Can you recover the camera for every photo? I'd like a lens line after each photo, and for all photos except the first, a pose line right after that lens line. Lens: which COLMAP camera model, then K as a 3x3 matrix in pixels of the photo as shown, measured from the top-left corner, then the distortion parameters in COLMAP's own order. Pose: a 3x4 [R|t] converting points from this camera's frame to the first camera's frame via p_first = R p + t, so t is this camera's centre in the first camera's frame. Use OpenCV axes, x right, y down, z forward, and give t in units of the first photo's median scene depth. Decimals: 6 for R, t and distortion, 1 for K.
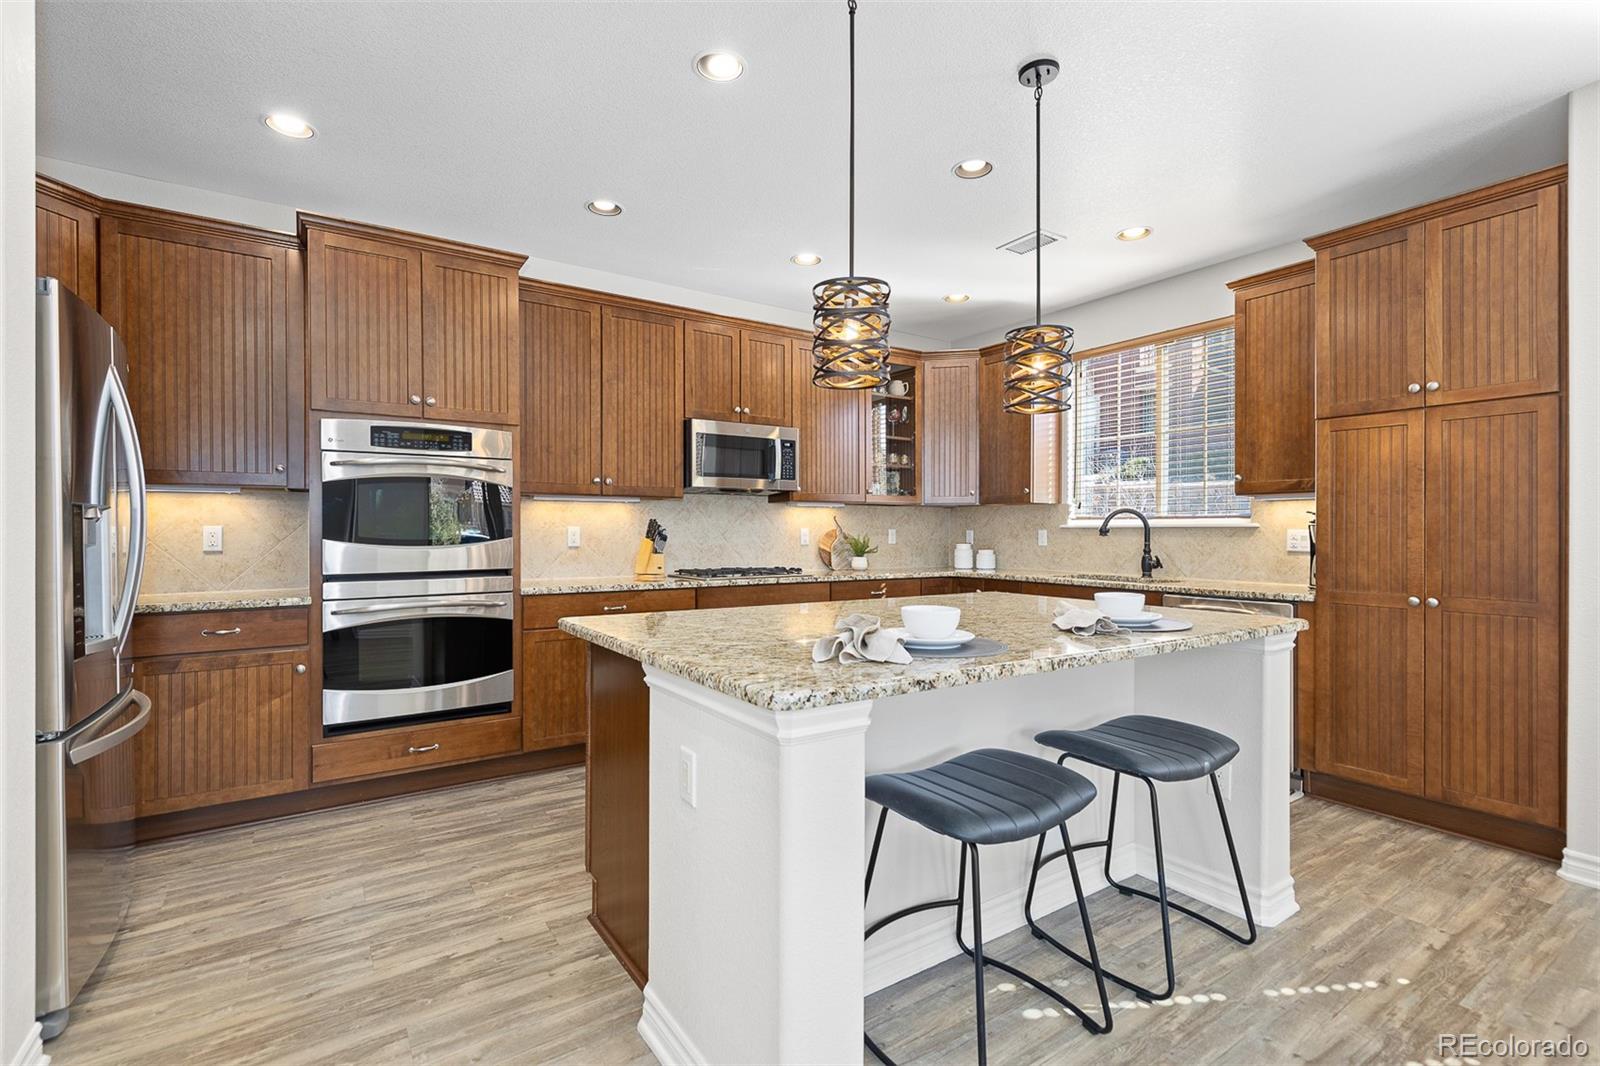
lens RADIAL K [[731.4, 0, 791.1], [0, 731.4, 533.1], [0, 0, 1]] dist [0.012965, -0.001019]
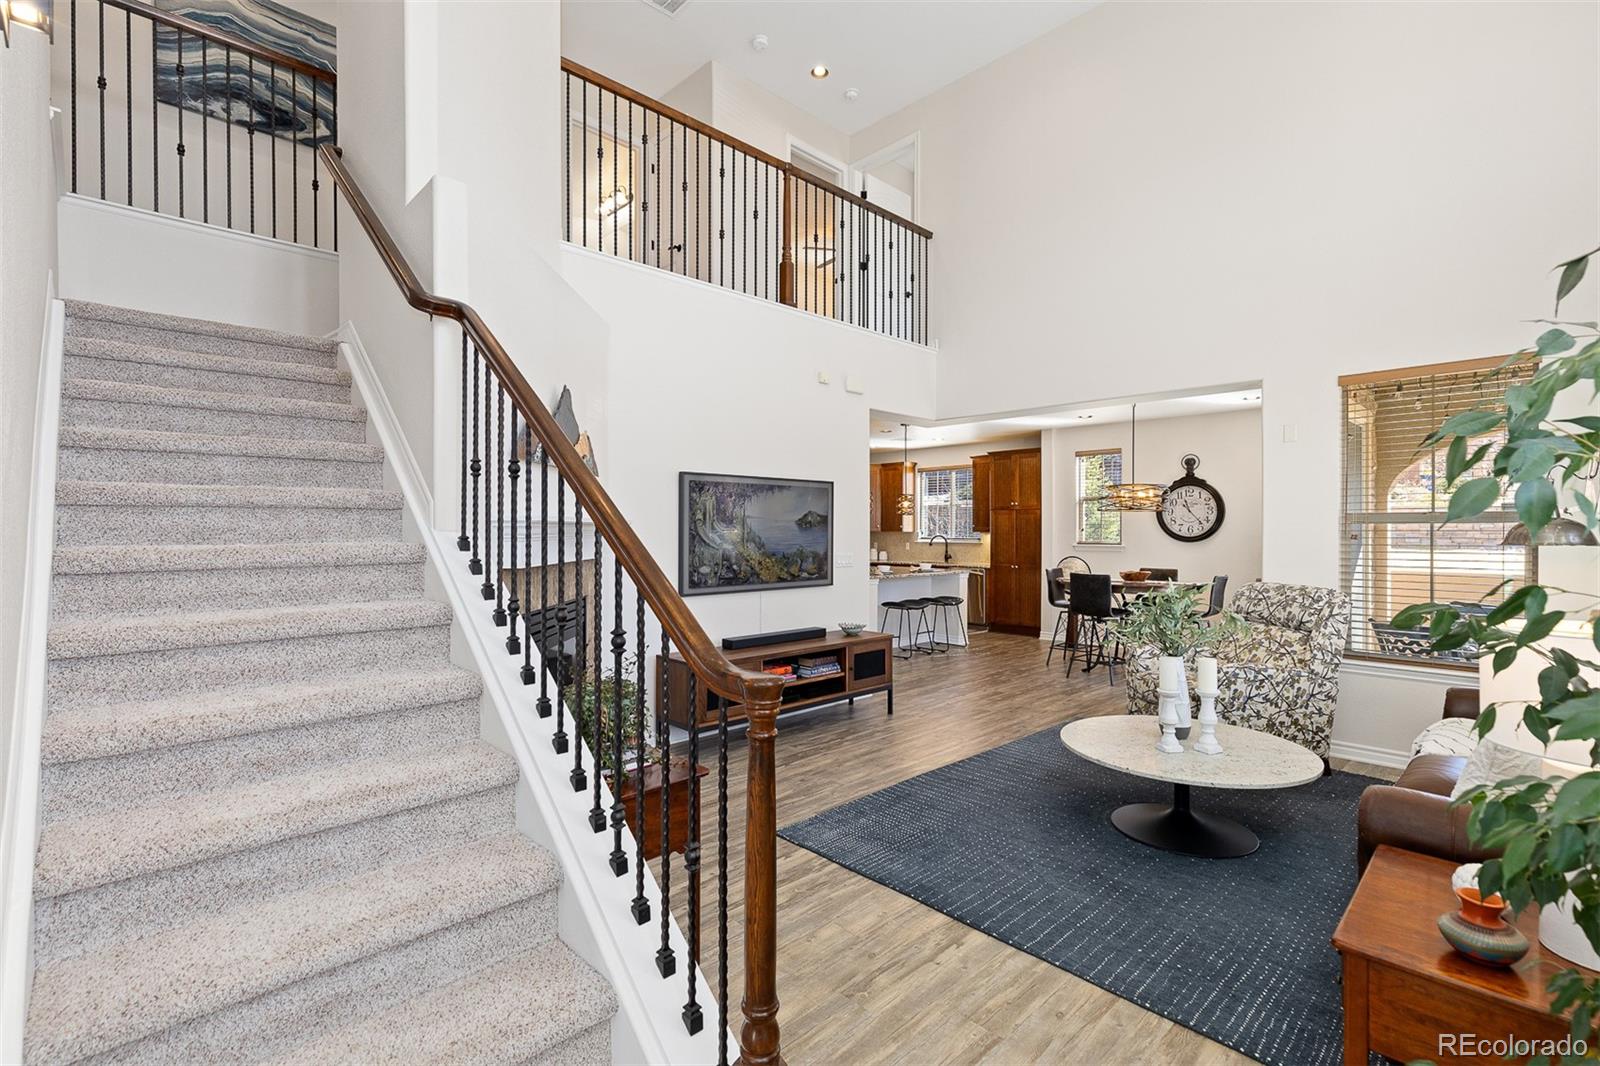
lens RADIAL K [[738.4, 0, 789.1], [0, 738.4, 530.0], [0, 0, 1]] dist [0.011113, -0.000297]
pose [[0.985658, 0.001812, 0.168744, -0.597096], [-0.001509, 0.999997, -0.001925, -0.055965], [-0.168747, 0.001642, 0.985658, -1.763530]]
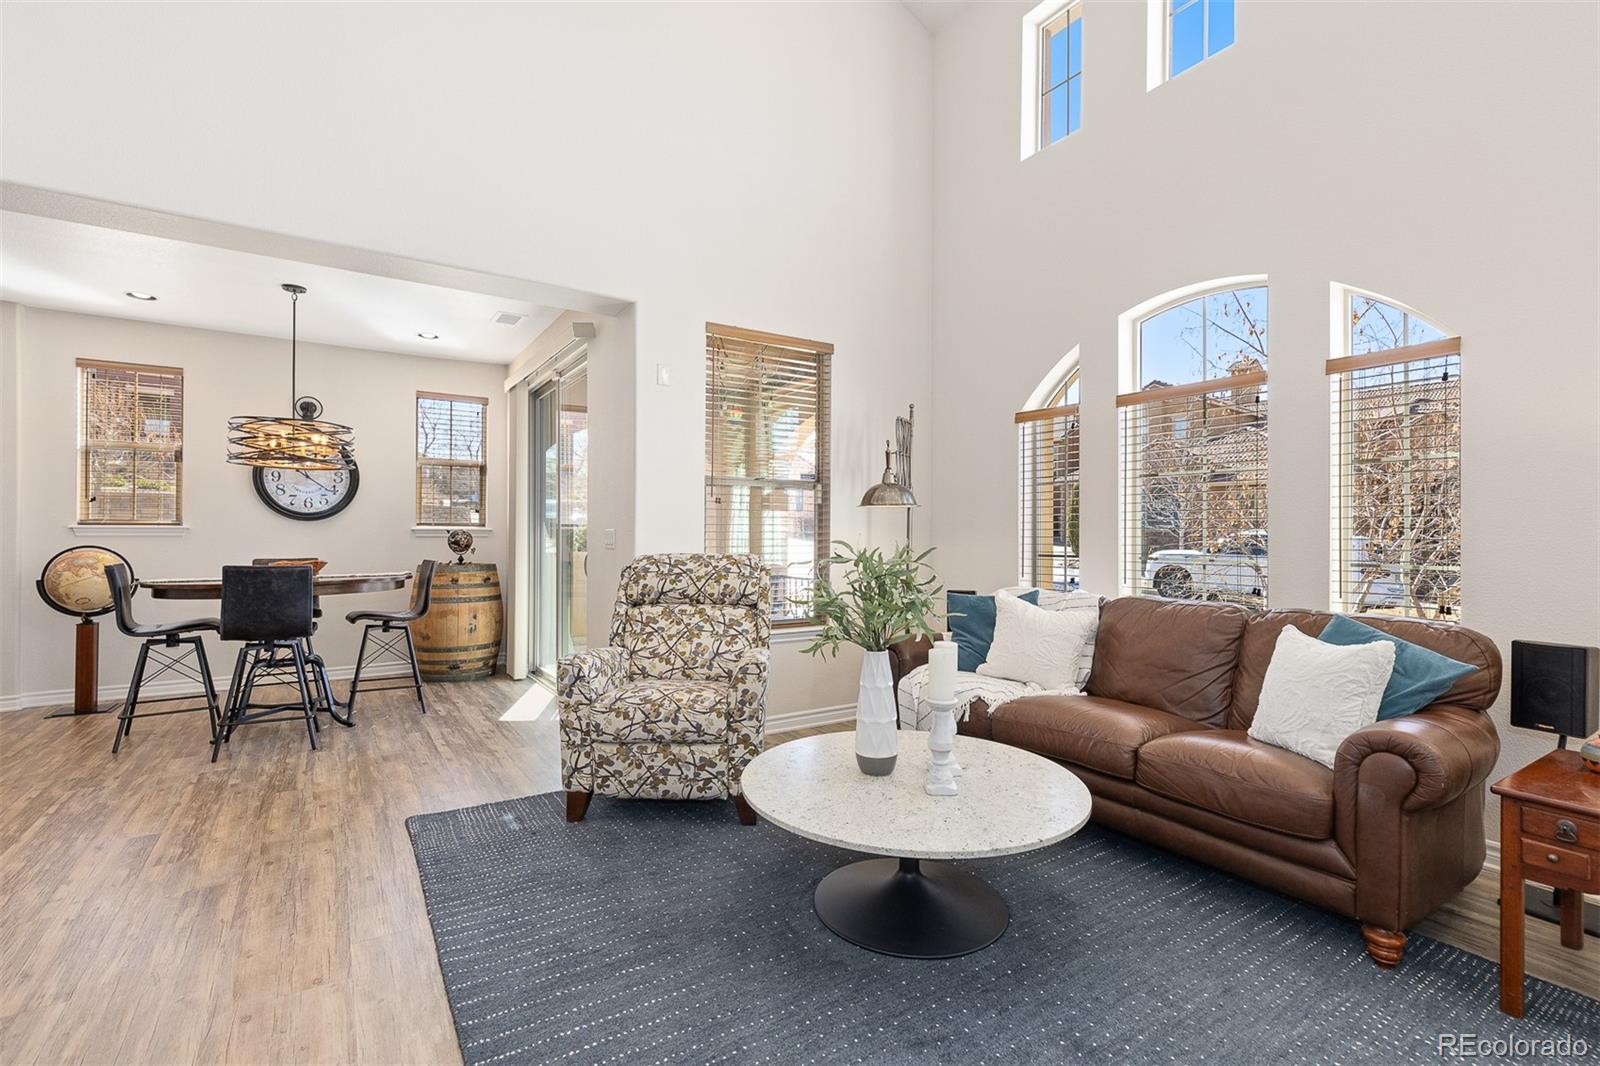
lens RADIAL K [[725.7, 0, 806.0], [0, 725.7, 531.7], [0, 0, 1]] dist [0.002538, -0.000049]
pose [[0.006463, 0.002730, 0.999975, -0.572870], [0.000853, 0.999996, -0.002736, 0.005934], [-0.999979, 0.000870, 0.006461, -0.803973]]
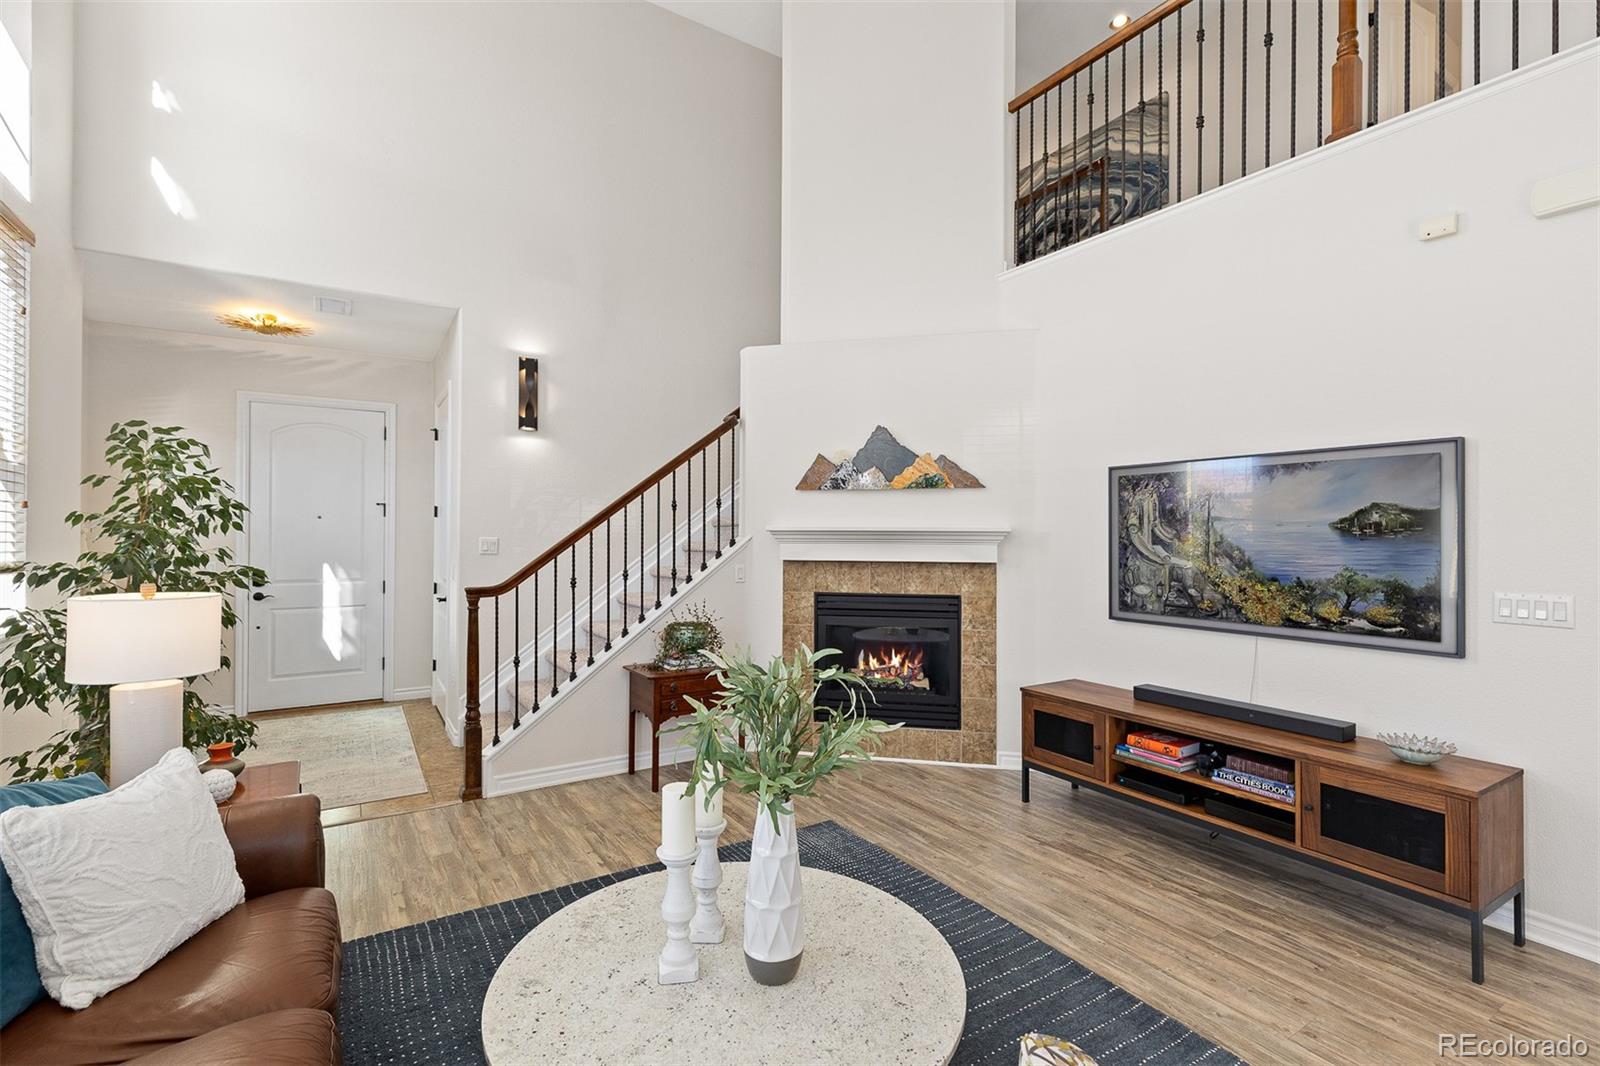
lens RADIAL K [[725.7, 0, 792.8], [0, 725.7, 530.9], [0, 0, 1]] dist [0.011362, -0.000814]
pose [[-0.030154, -0.005631, -0.999529, 0.555053], [-0.008024, 0.999953, -0.005391, -0.059386], [0.999513, 0.007857, -0.030198, -0.837367]]
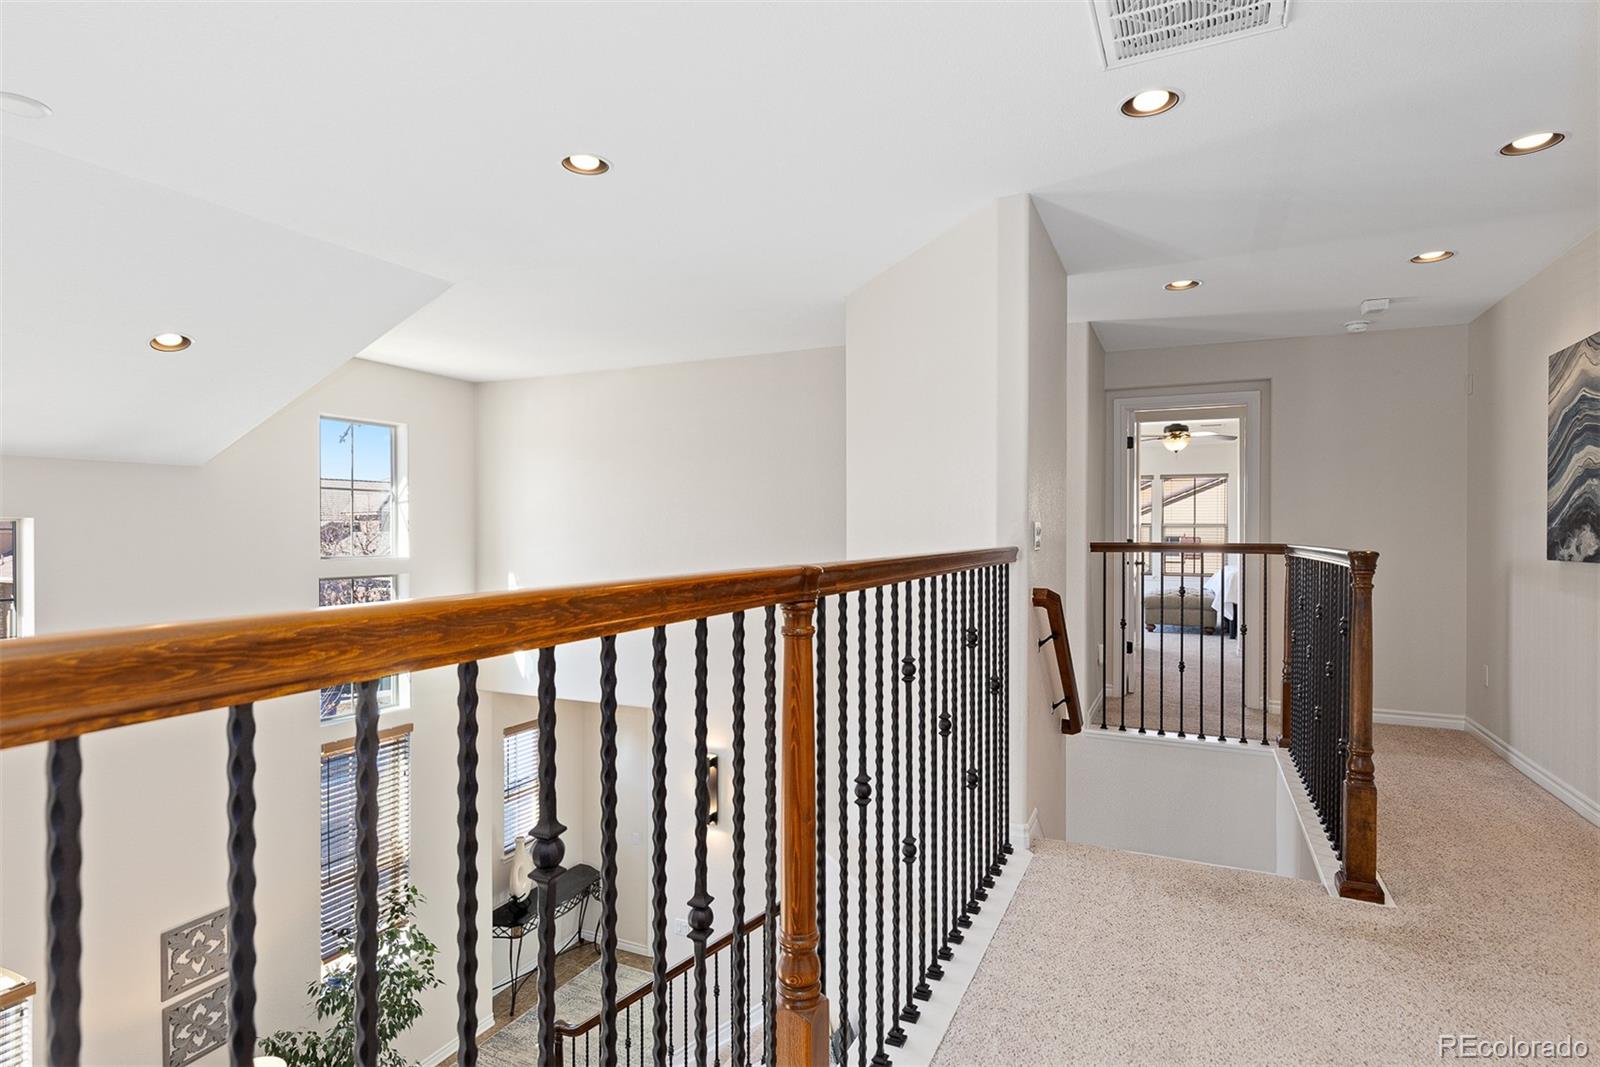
lens RADIAL K [[847.3, 0, 793.8], [0, 847.3, 533.8], [0, 0, 1]] dist [0.002844, 0.000376]
pose [[-0.855315, 0.000981, -0.518107, -0.112735], [-0.002164, 0.999983, 0.005466, -0.862104], [0.518103, 0.005796, -0.855298, 0.155844]]
